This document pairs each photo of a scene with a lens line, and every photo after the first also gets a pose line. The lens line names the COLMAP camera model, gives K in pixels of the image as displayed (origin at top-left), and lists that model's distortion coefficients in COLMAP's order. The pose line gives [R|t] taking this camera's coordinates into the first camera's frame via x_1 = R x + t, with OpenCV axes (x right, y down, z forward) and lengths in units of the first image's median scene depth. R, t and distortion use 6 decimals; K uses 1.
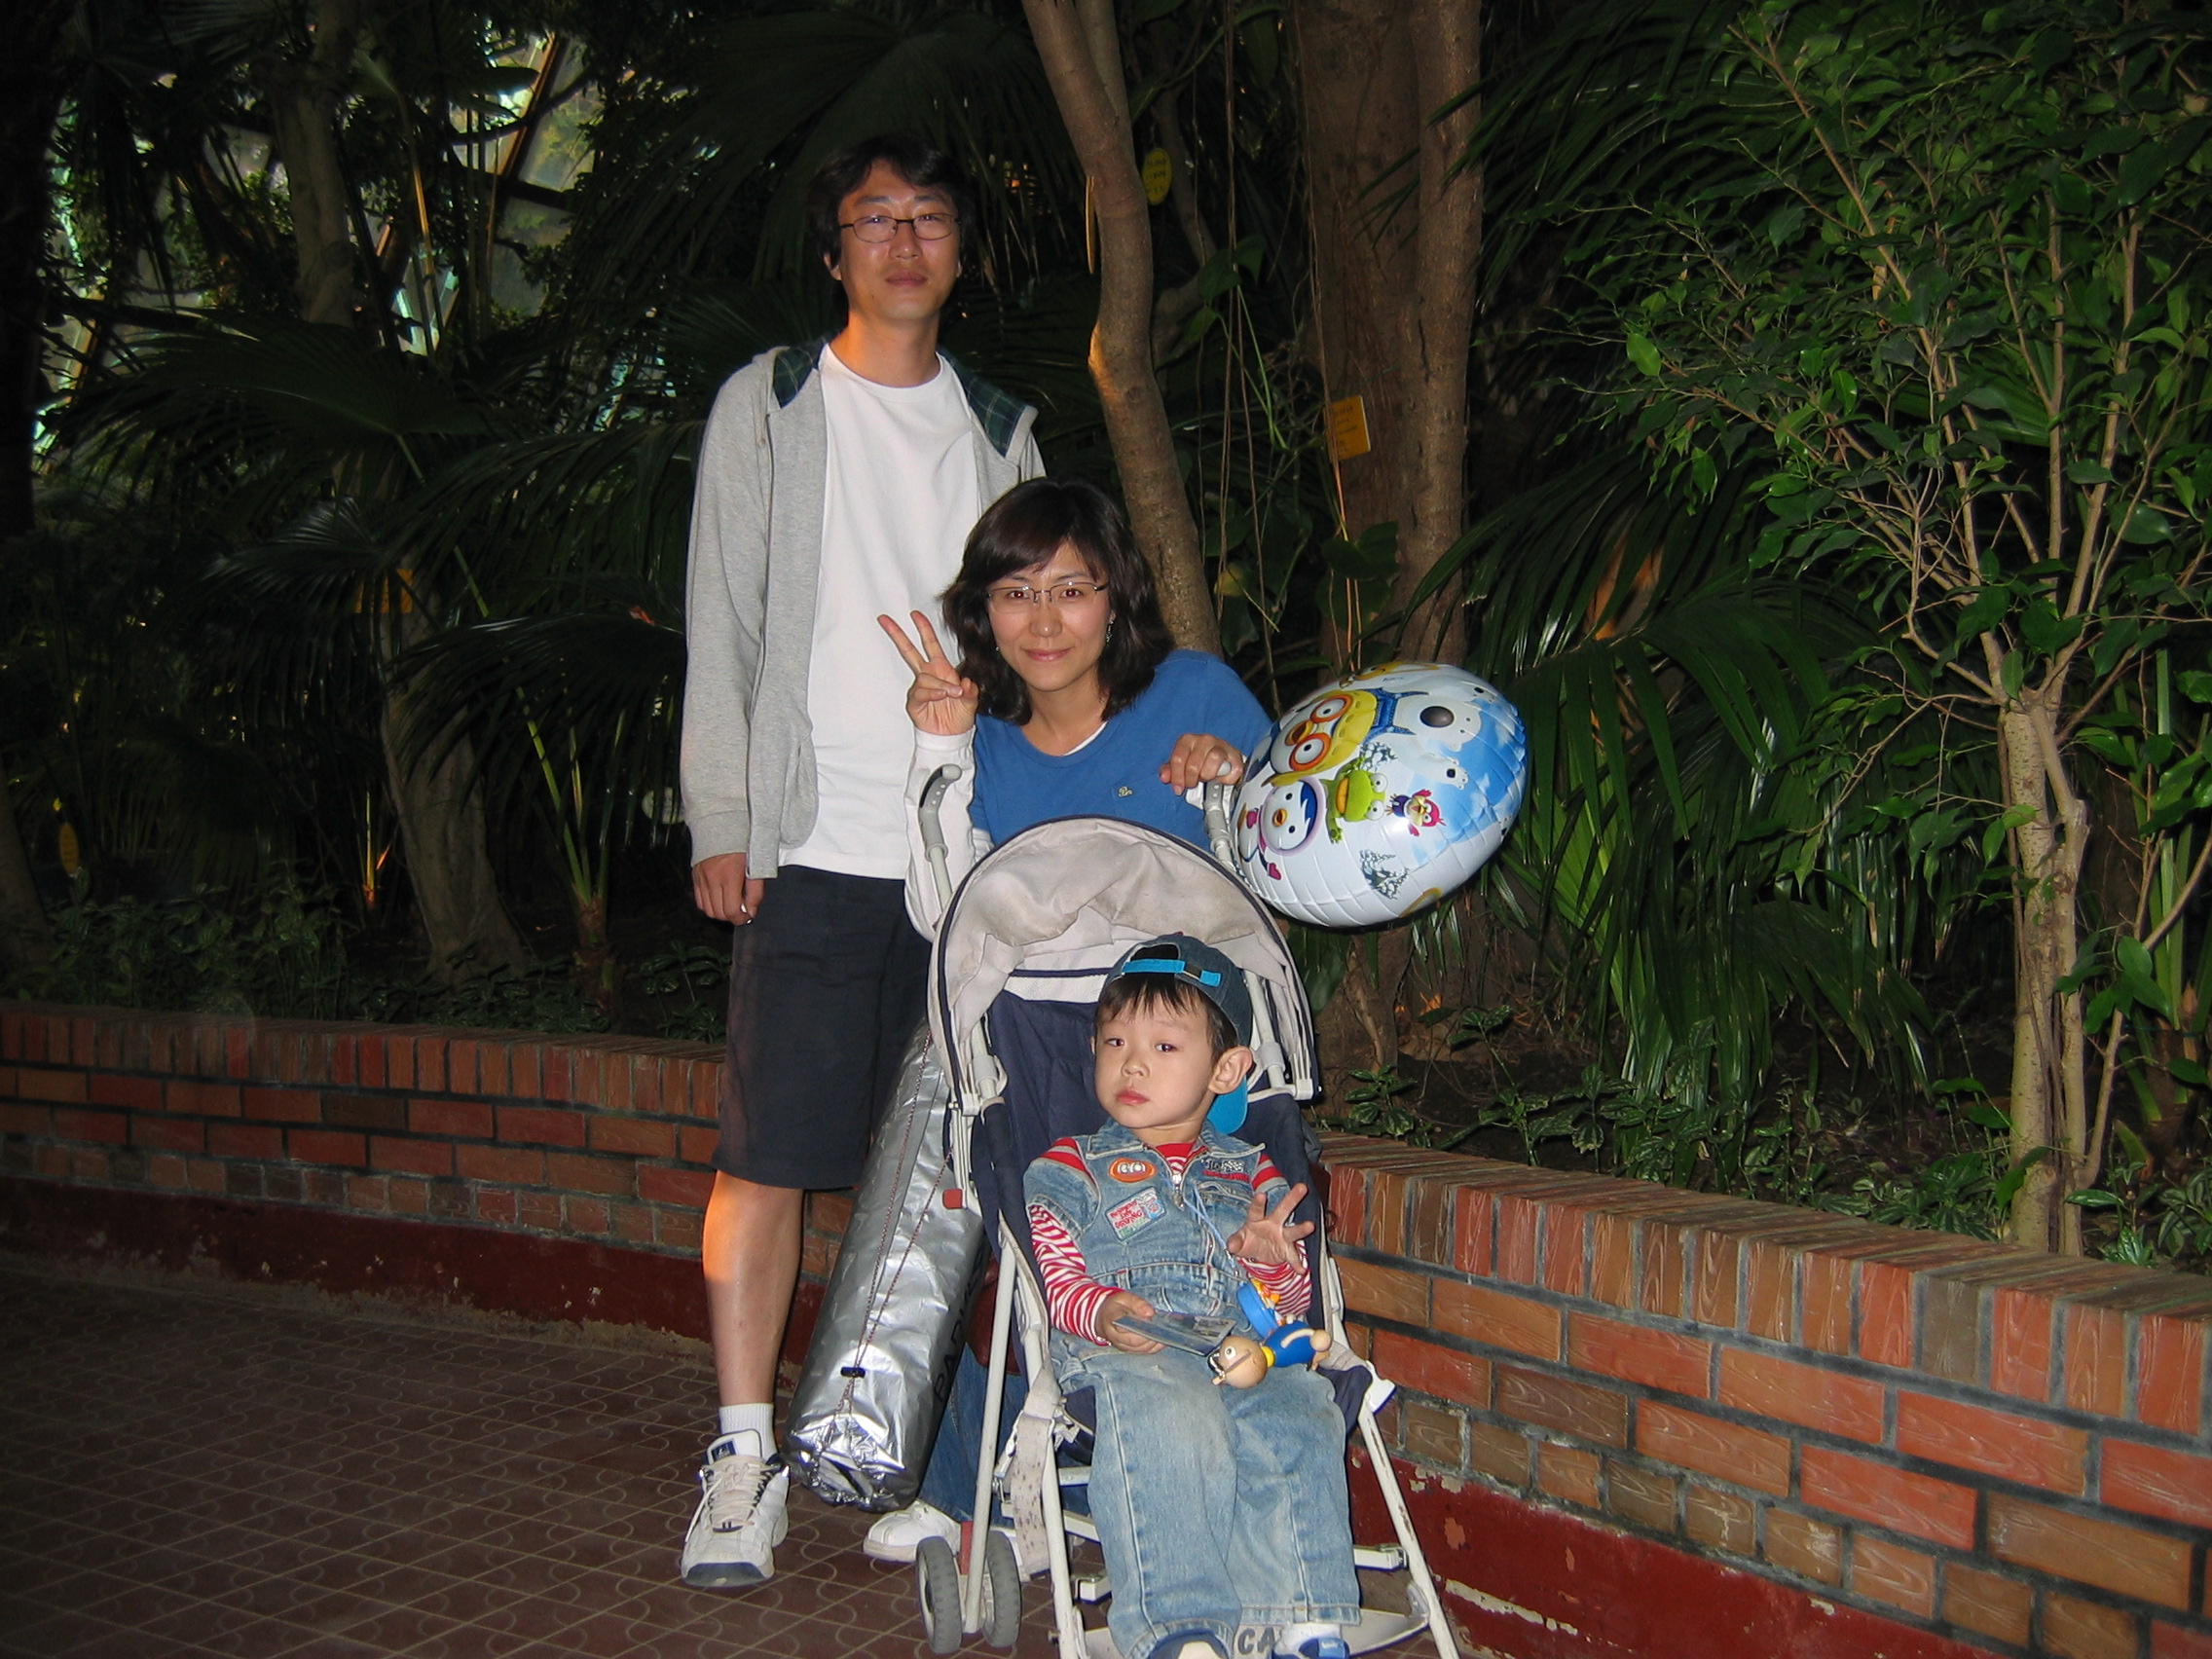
lens RADIAL K [[2454.3, 0, 1106.0], [0, 2454.3, 829.5], [0, 0, 1]] dist [-0.136437, 0.115827]
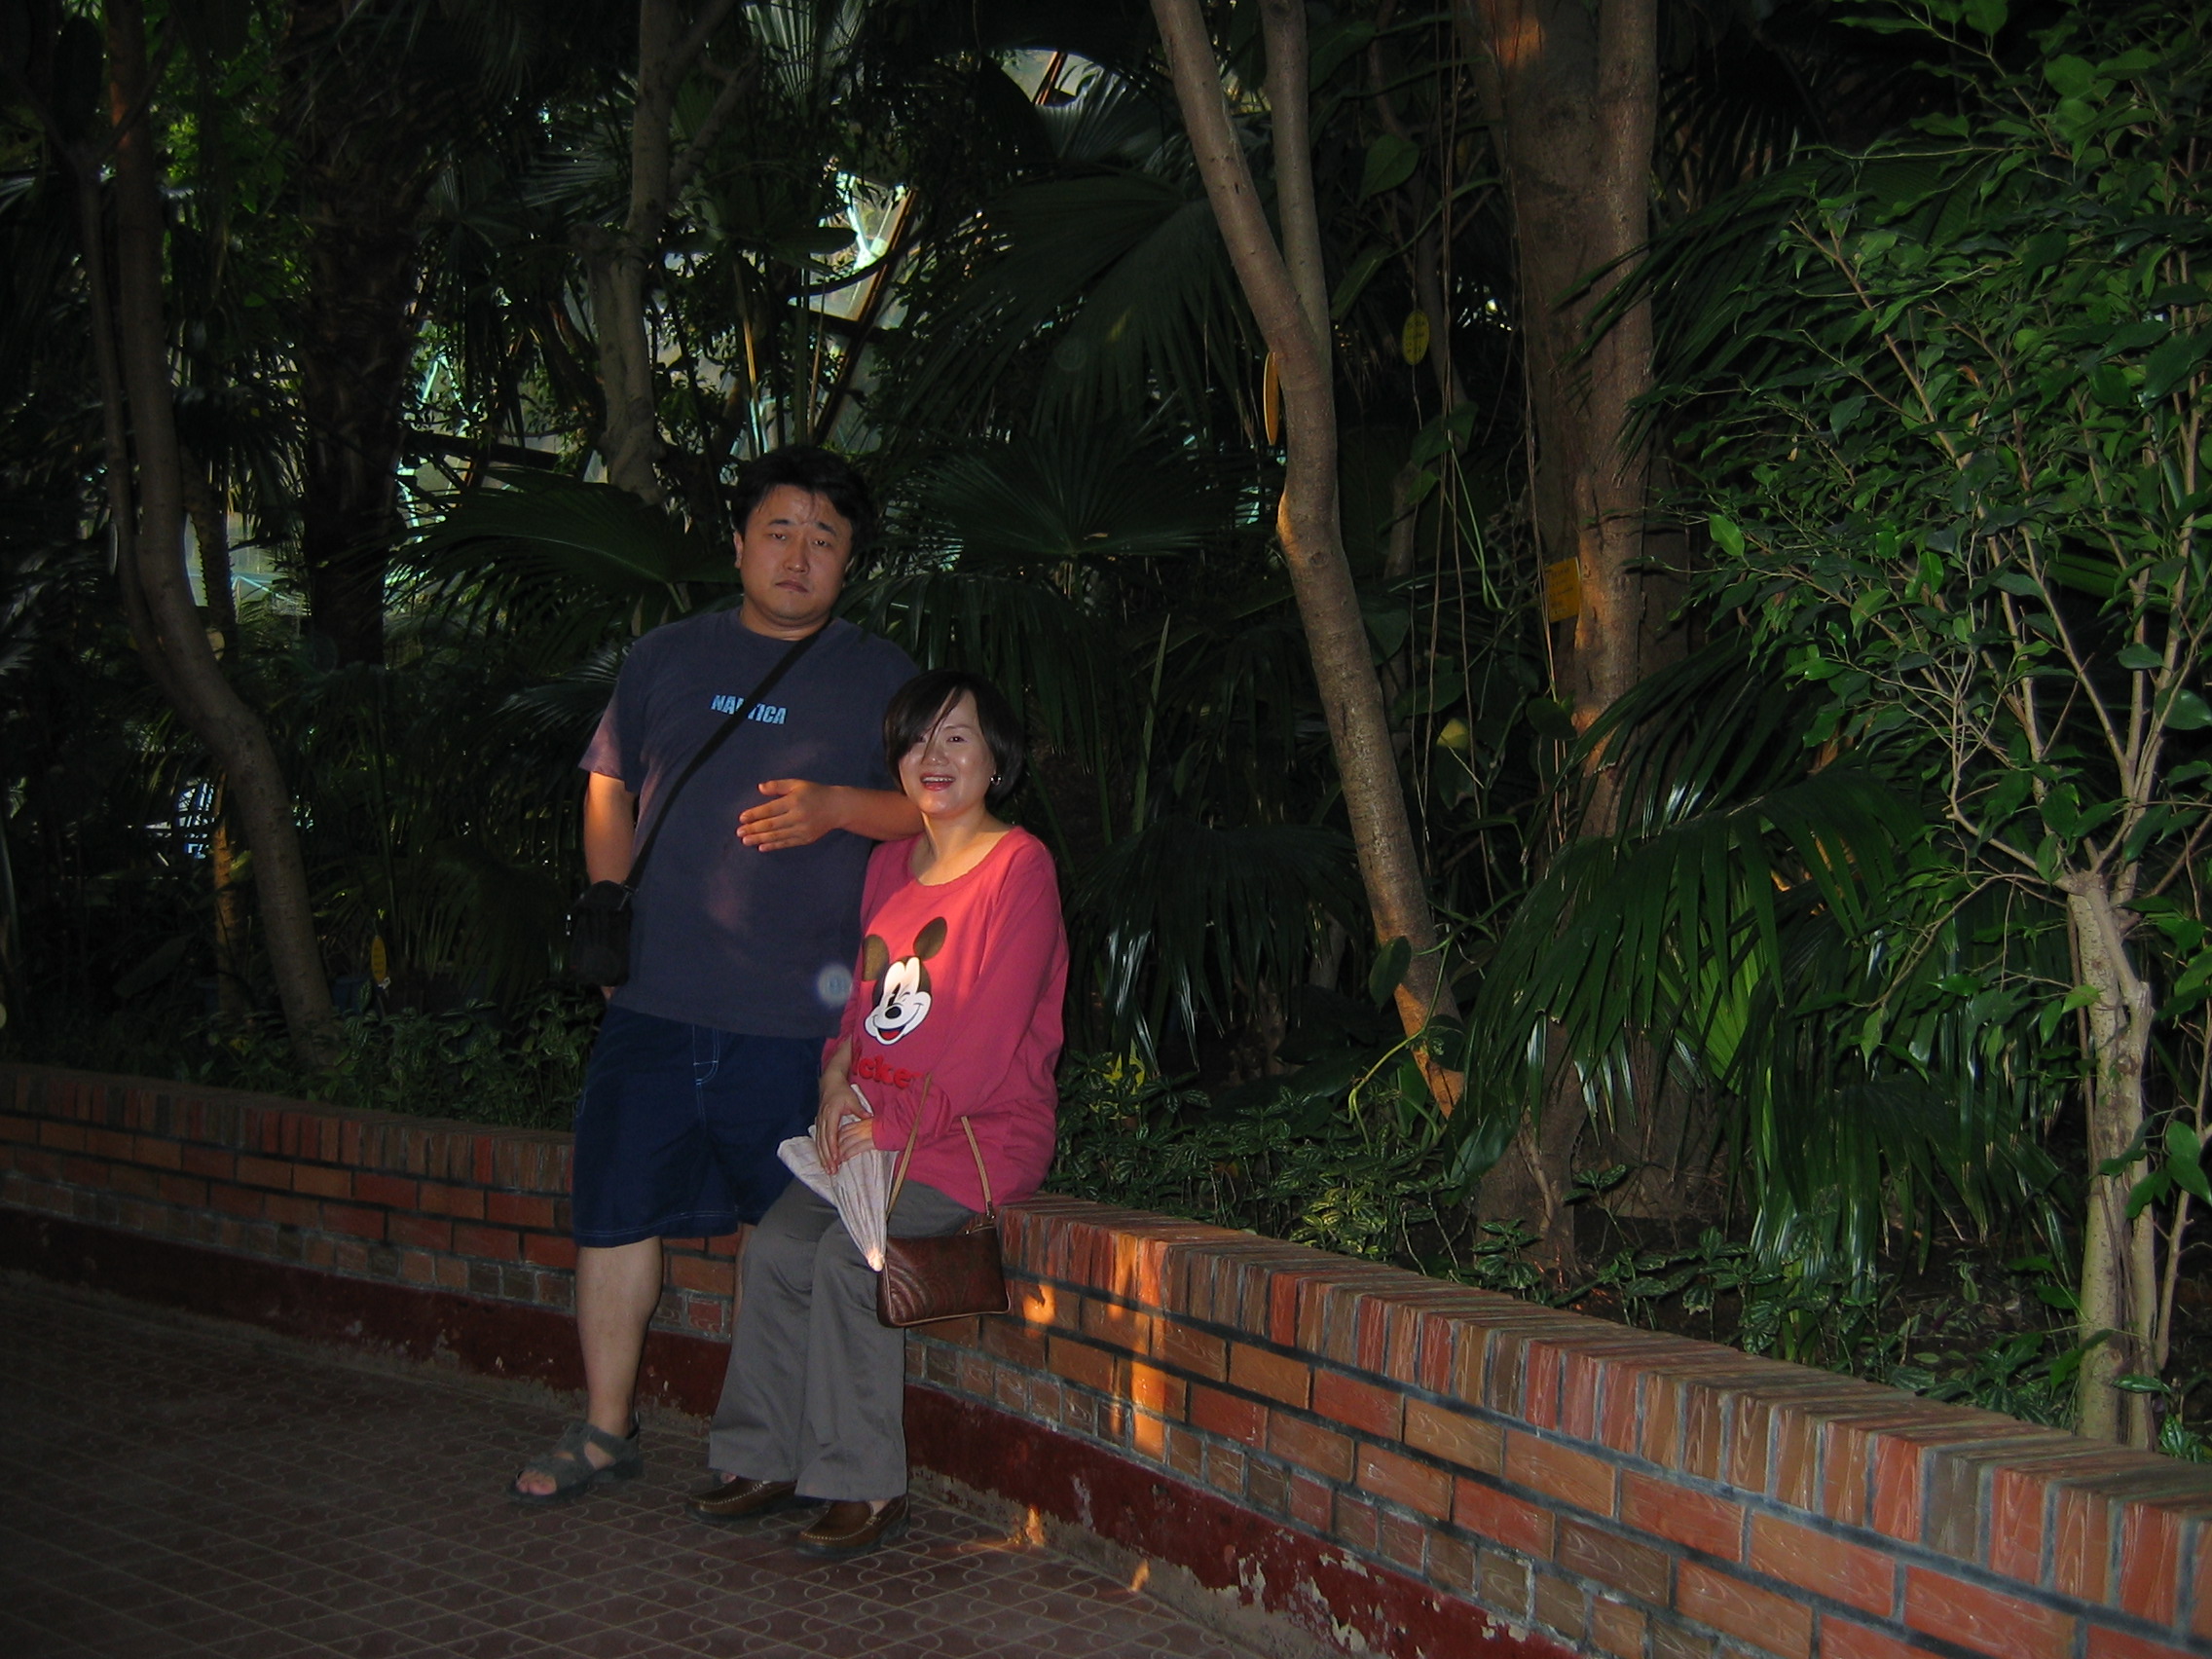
lens RADIAL K [[2454.3, 0, 1106.0], [0, 2454.3, 829.5], [0, 0, 1]] dist [-0.136437, 0.115827]
pose [[0.988489, 0.023212, -0.149502, 0.117830], [-0.031347, 0.998140, -0.052290, -0.009362], [0.148010, 0.056374, 0.987378, -0.048582]]
